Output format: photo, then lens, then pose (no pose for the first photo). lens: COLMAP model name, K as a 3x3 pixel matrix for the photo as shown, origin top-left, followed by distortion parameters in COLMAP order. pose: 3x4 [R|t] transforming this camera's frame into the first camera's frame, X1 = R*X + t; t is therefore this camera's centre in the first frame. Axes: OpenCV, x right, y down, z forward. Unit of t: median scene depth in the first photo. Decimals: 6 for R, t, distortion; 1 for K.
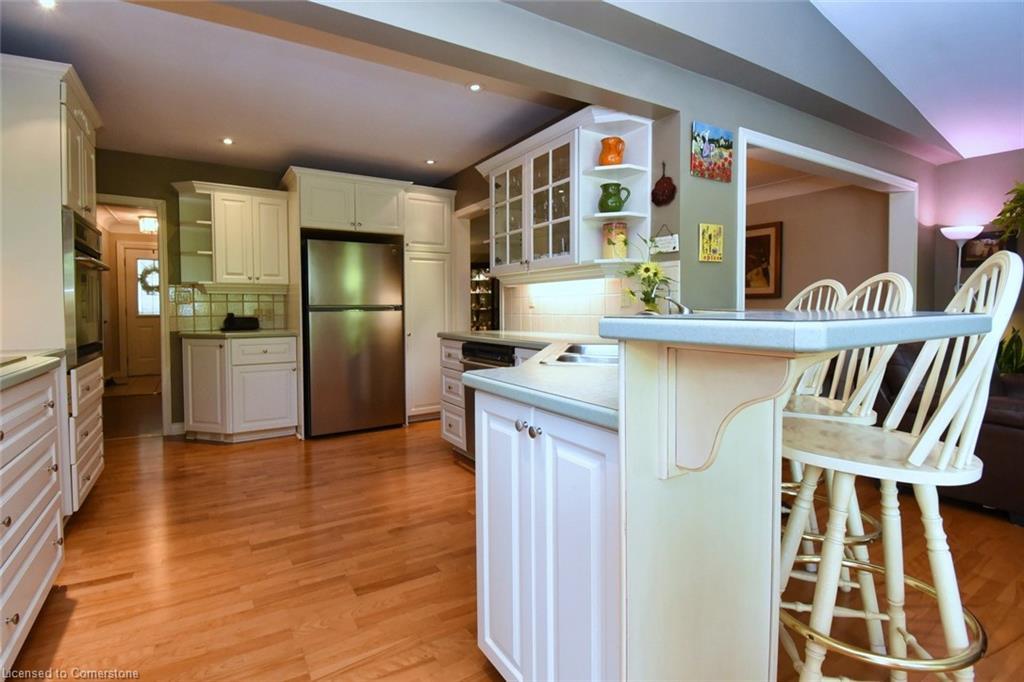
lens RADIAL K [[483.0, 0, 477.7], [0, 483.0, 319.3], [0, 0, 1]] dist [0.001058, -0.000457]
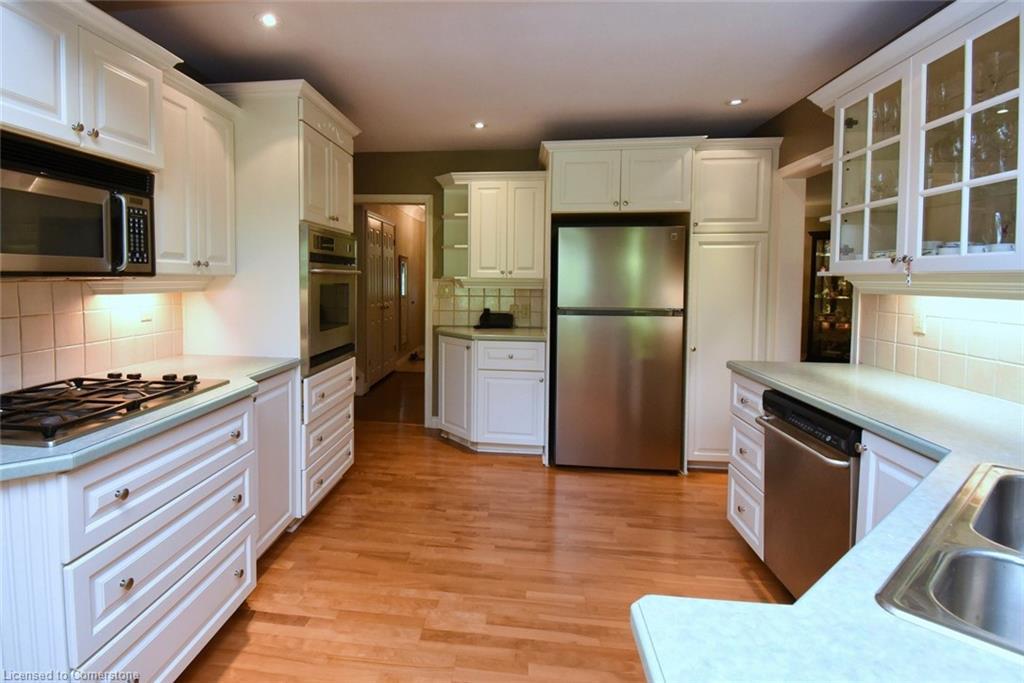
lens RADIAL K [[503.1, 0, 451.2], [0, 503.1, 298.1], [0, 0, 1]] dist [0.001521, -0.018231]
pose [[0.786659, 0.036505, -0.616308, 0.038989], [-0.024967, 0.999315, 0.027323, -0.065422], [0.616883, -0.006106, 0.787031, 0.213501]]
